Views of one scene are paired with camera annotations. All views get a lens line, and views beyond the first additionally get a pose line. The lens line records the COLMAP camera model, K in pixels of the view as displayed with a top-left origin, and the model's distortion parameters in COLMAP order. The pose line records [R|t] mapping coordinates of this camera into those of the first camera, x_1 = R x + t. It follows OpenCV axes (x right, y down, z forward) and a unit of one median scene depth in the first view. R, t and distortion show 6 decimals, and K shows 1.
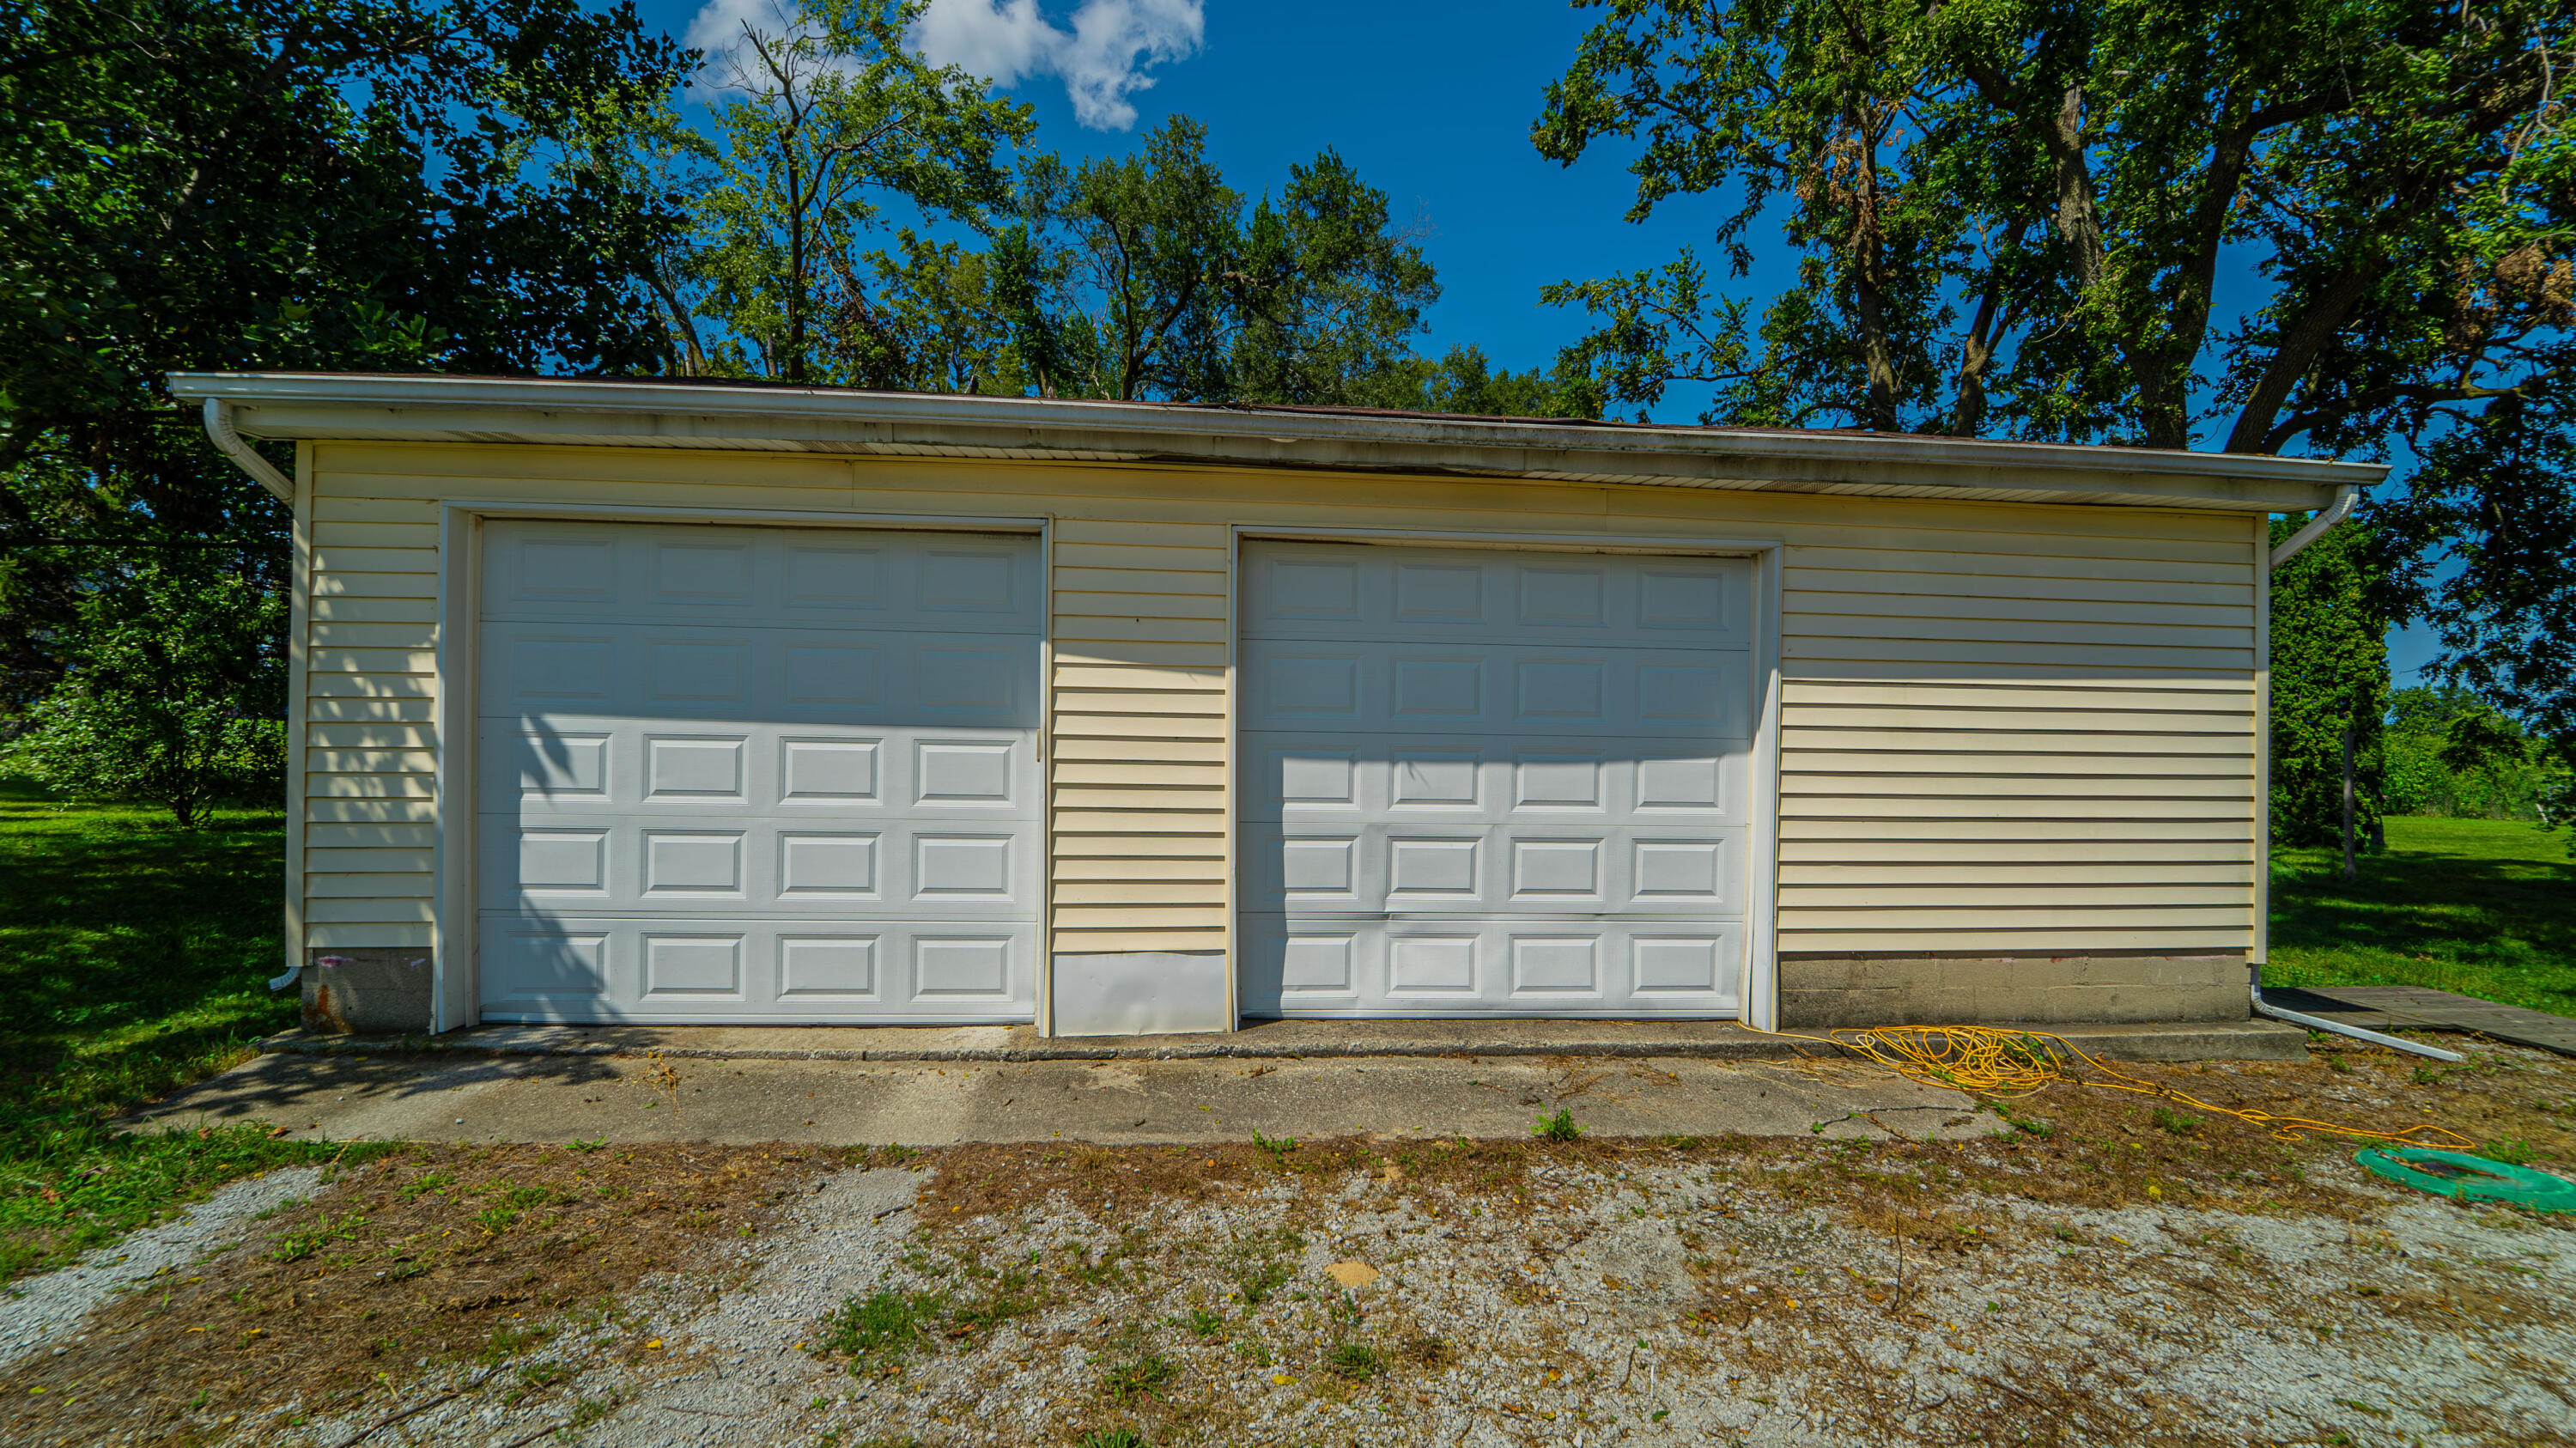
lens RADIAL K [[1038.5, 0, 1321.1], [0, 1038.5, 728.0], [0, 0, 1]] dist [-0.001051, 0.000018]
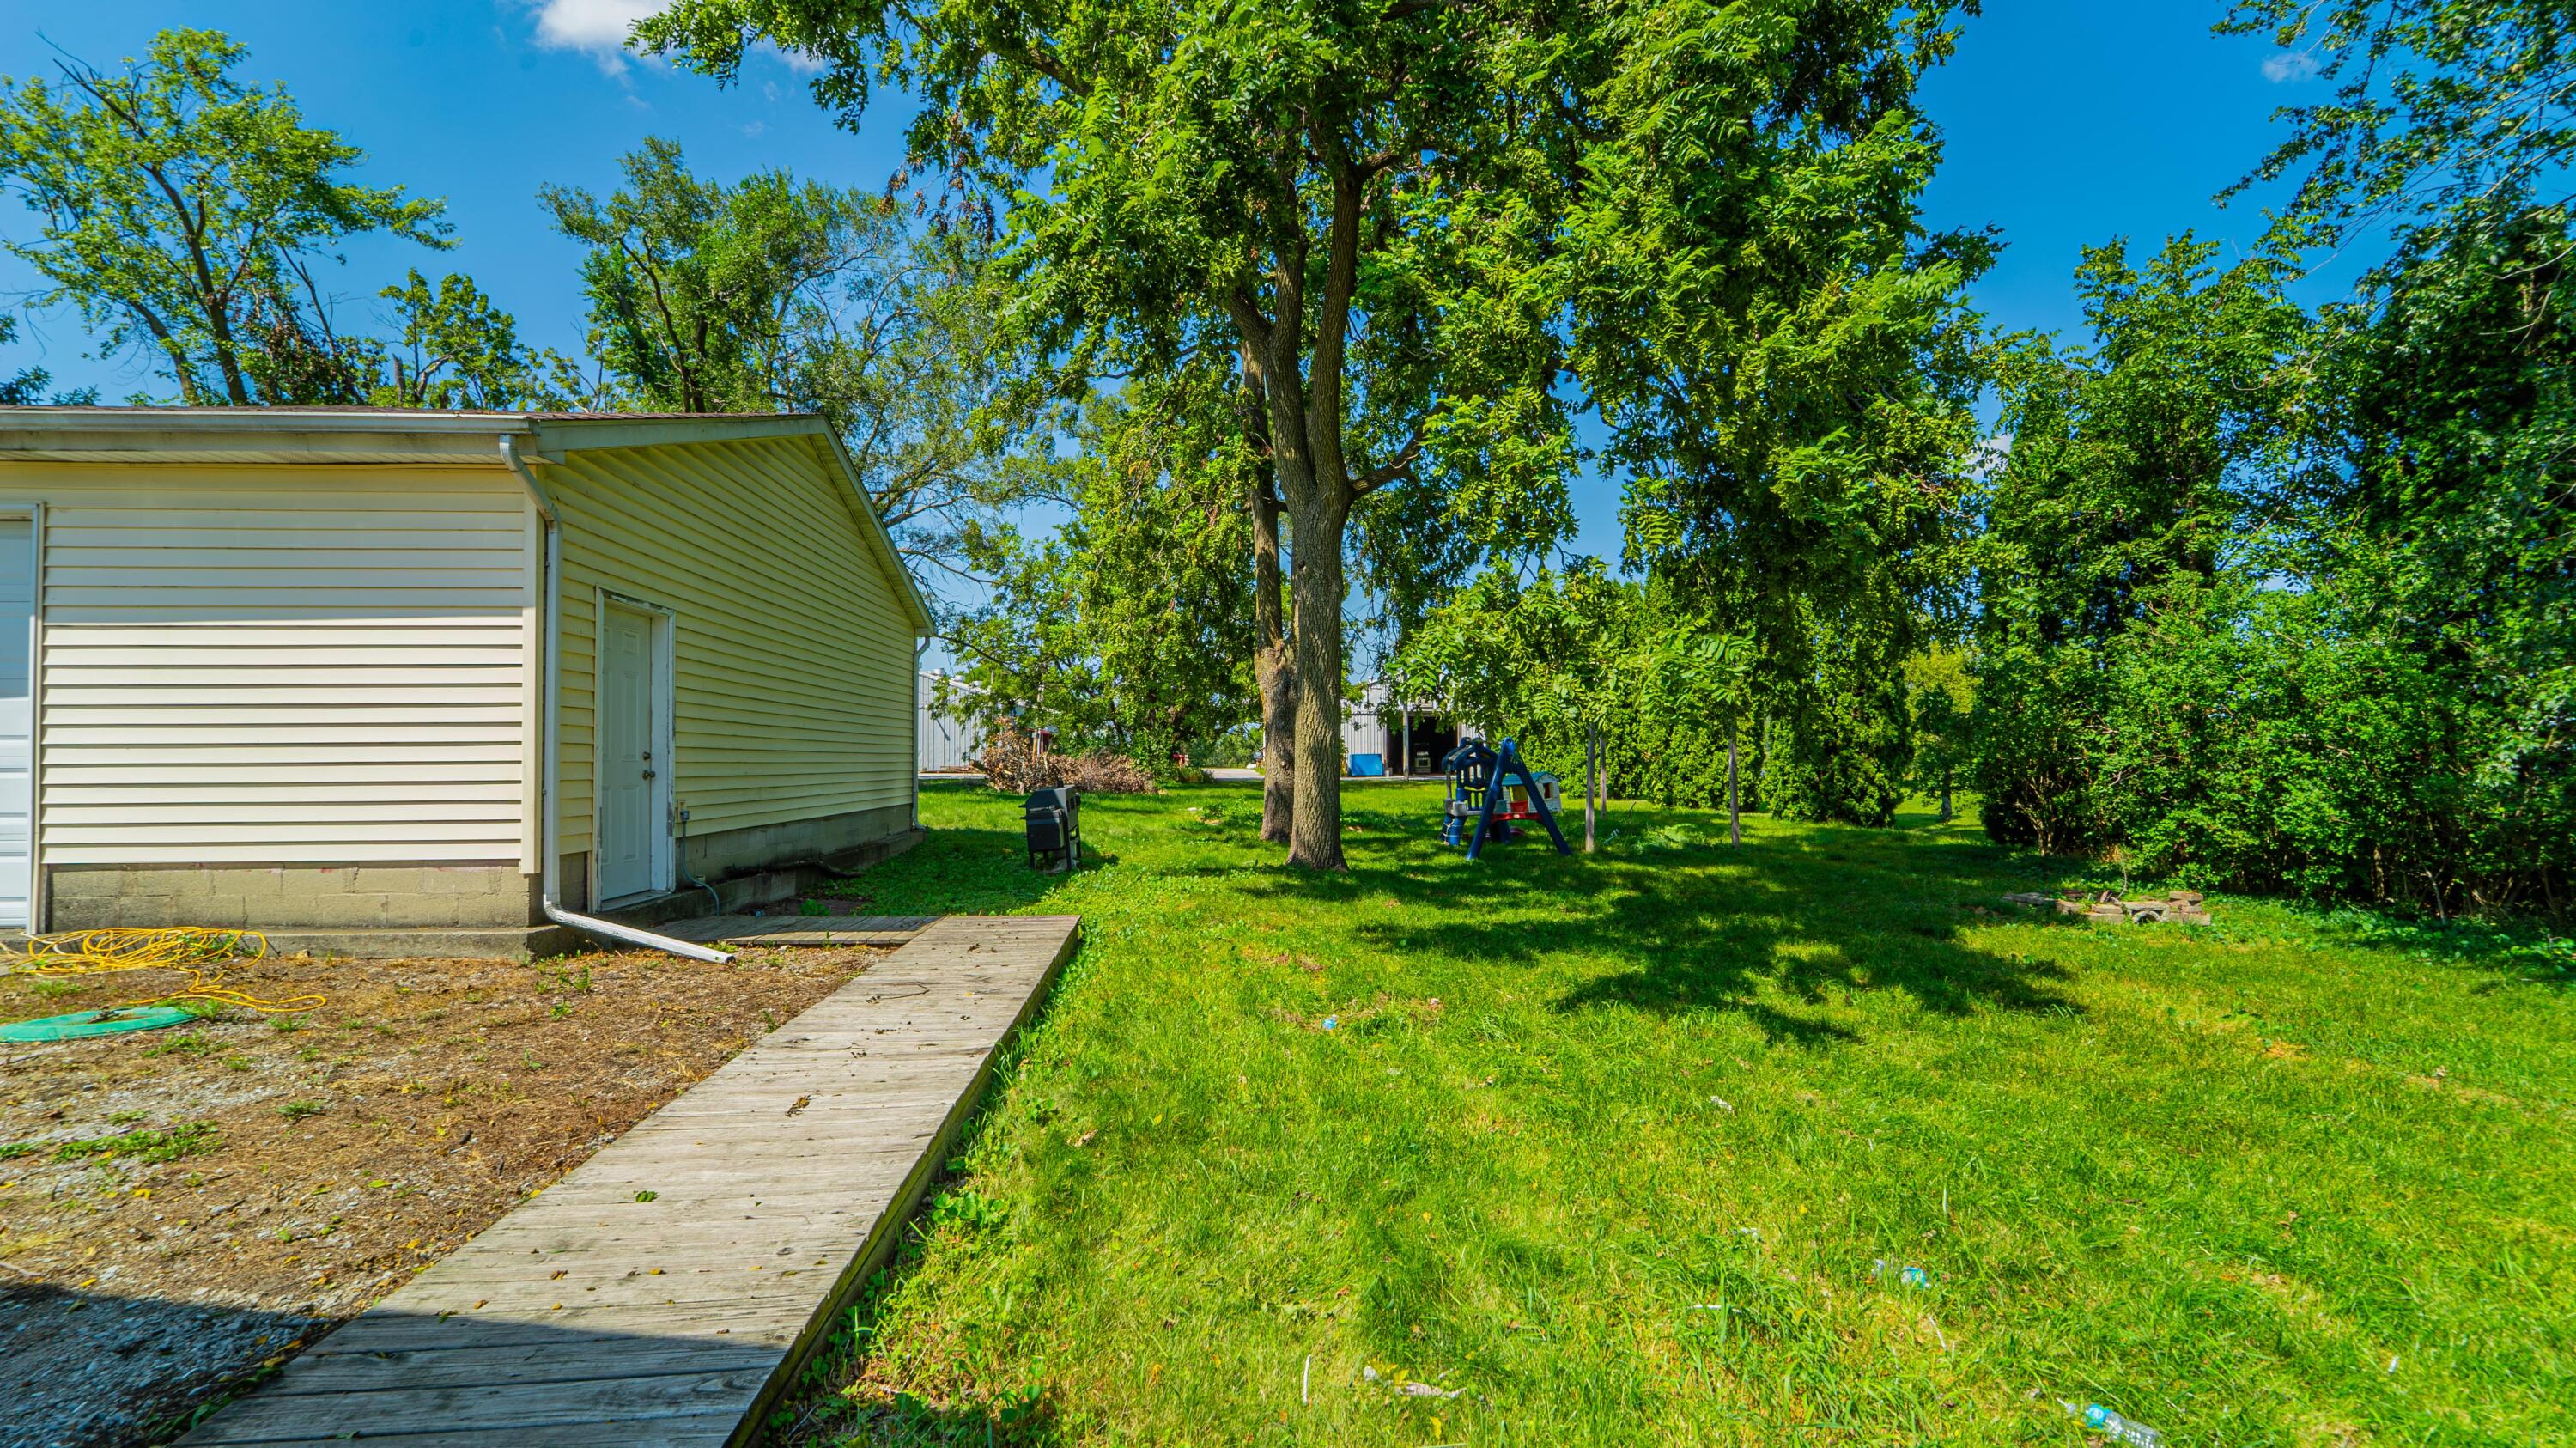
lens RADIAL K [[1038.5, 0, 1321.1], [0, 1038.5, 728.0], [0, 0, 1]] dist [-0.001051, 0.000018]
pose [[0.997099, -0.019456, -0.073580, 1.876494], [0.020628, 0.999672, 0.015208, 0.075021], [0.073260, -0.016682, 0.997173, -0.036272]]
